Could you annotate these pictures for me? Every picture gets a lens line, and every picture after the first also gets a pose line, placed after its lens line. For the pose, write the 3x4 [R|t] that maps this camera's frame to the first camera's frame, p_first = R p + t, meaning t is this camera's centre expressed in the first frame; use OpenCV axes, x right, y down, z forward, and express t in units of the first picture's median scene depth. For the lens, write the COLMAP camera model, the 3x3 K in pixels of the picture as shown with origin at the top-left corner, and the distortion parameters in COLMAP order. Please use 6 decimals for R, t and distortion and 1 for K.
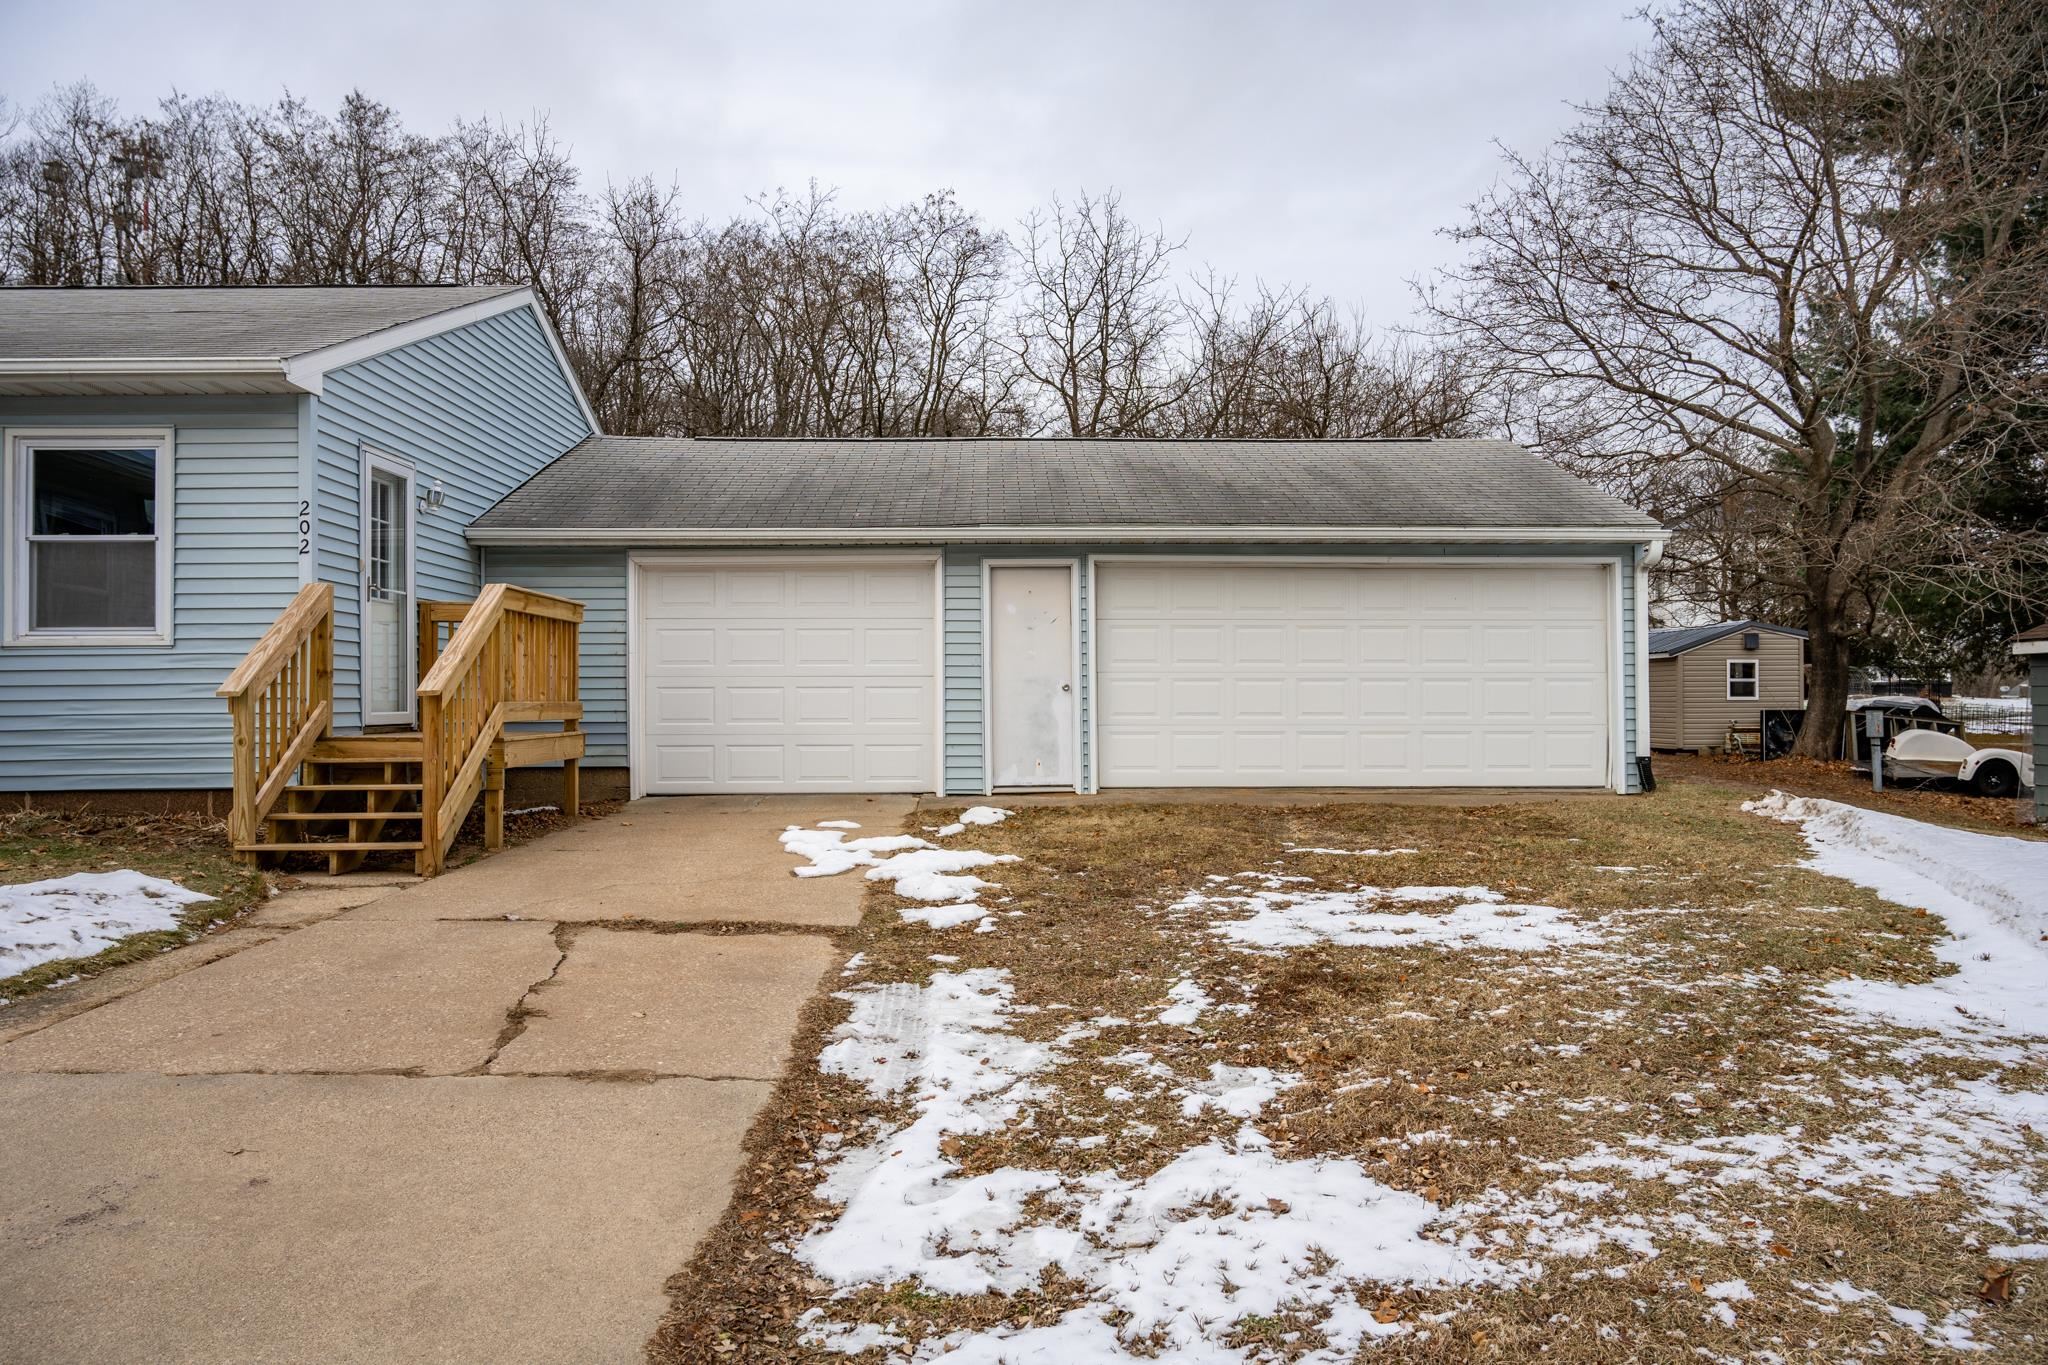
lens RADIAL K [[1368.0, 0, 1060.4], [0, 1368.0, 684.2], [0, 0, 1]] dist [-0.010186, 0.004841]
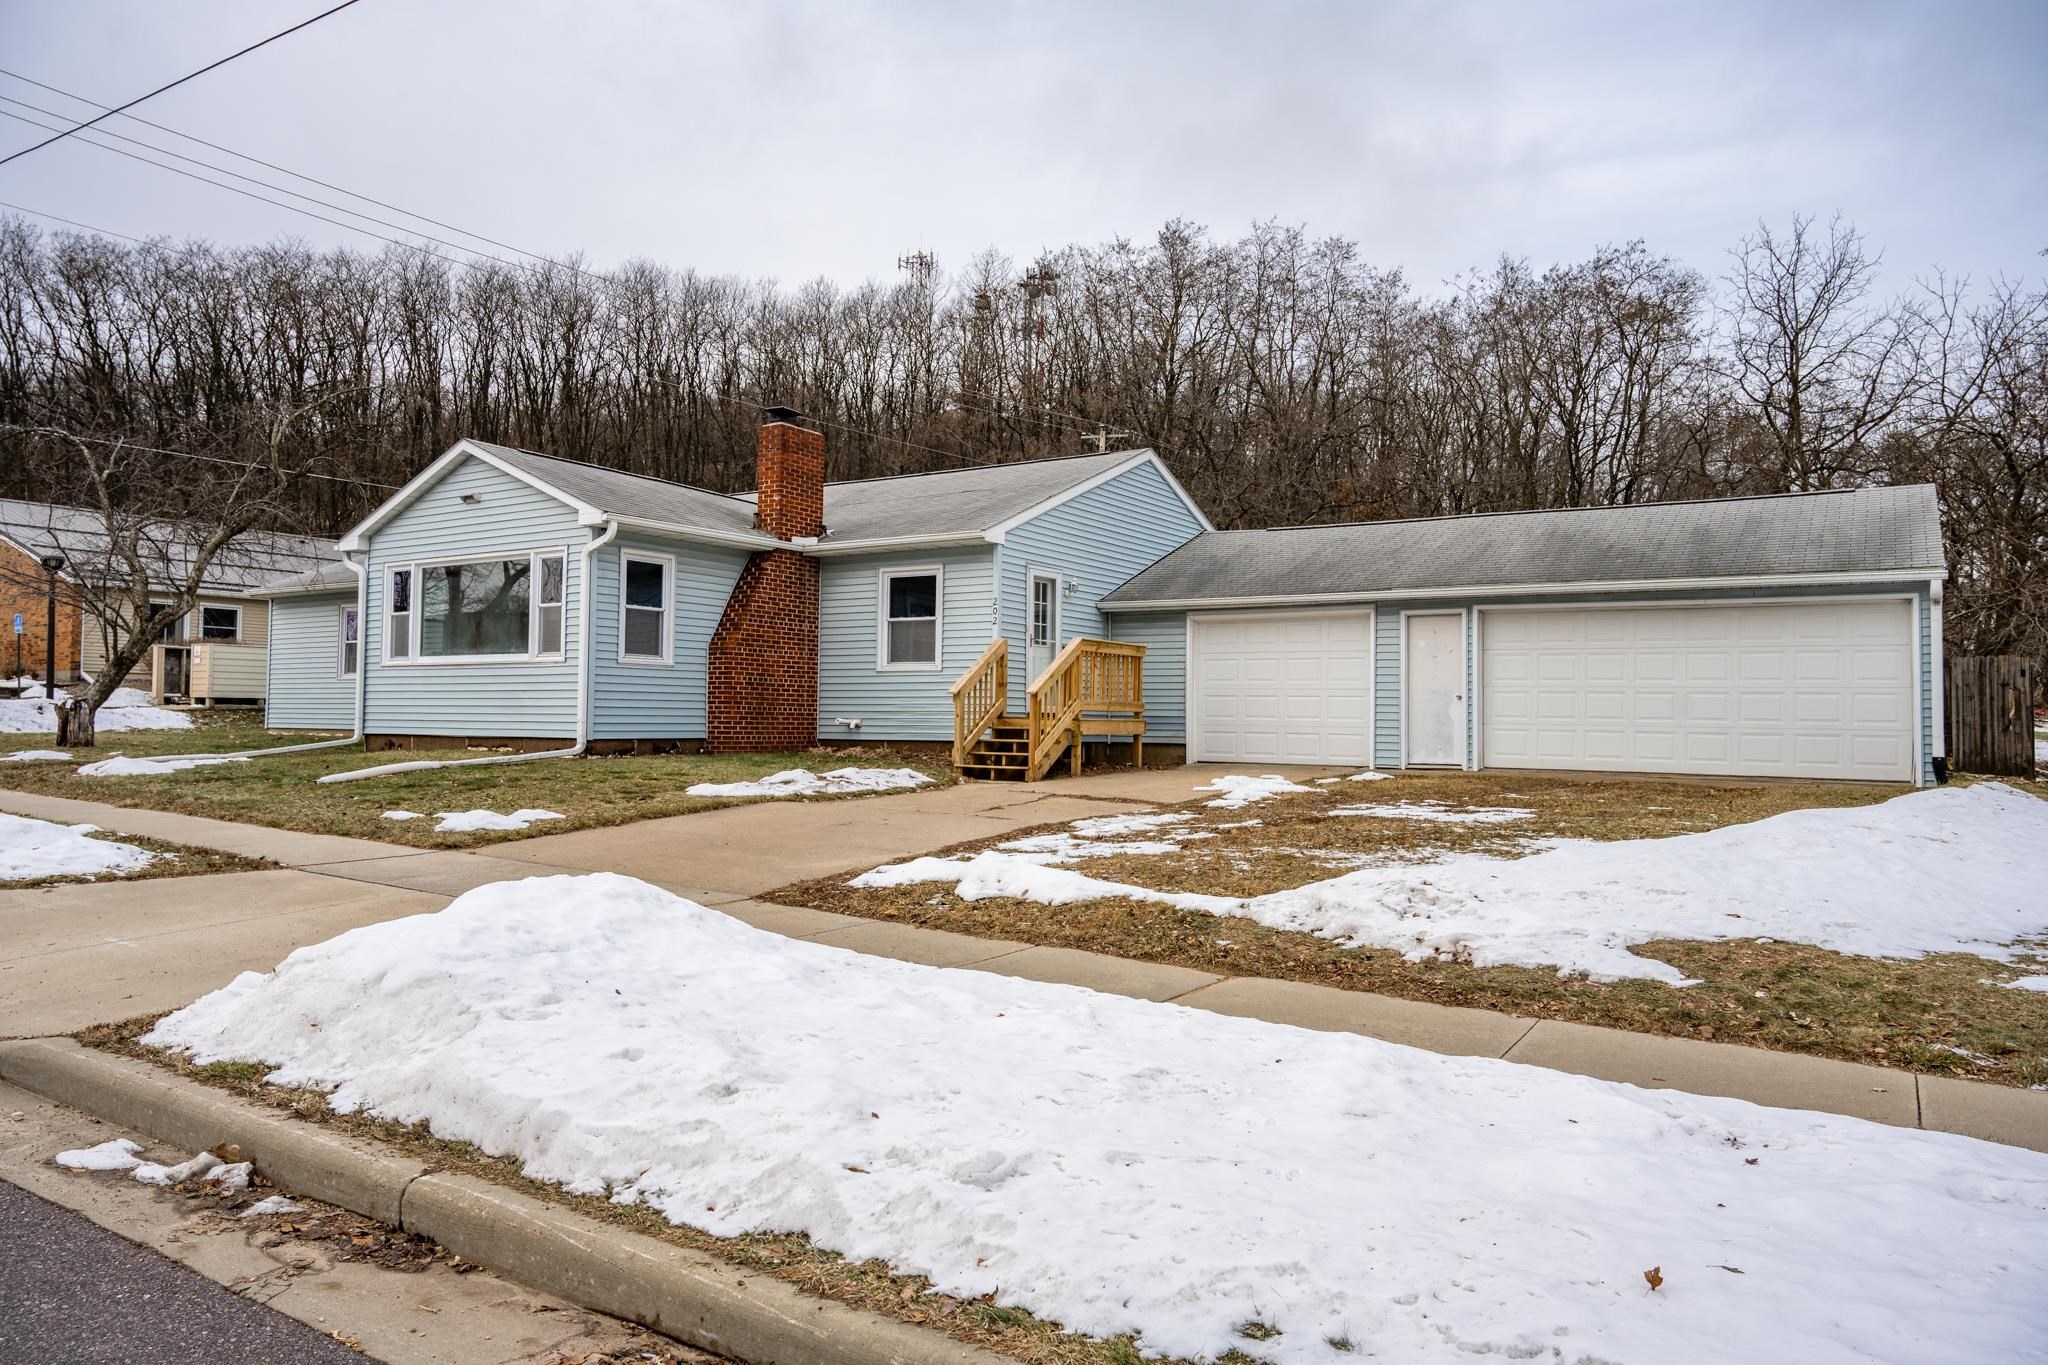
lens RADIAL K [[1368.0, 0, 1060.4], [0, 1368.0, 684.2], [0, 0, 1]] dist [-0.010186, 0.004841]
pose [[0.836012, 0.000313, -0.548711, 0.511223], [-0.010996, 0.999809, -0.016183, 0.019018], [0.548601, 0.019562, 0.835856, -0.505508]]
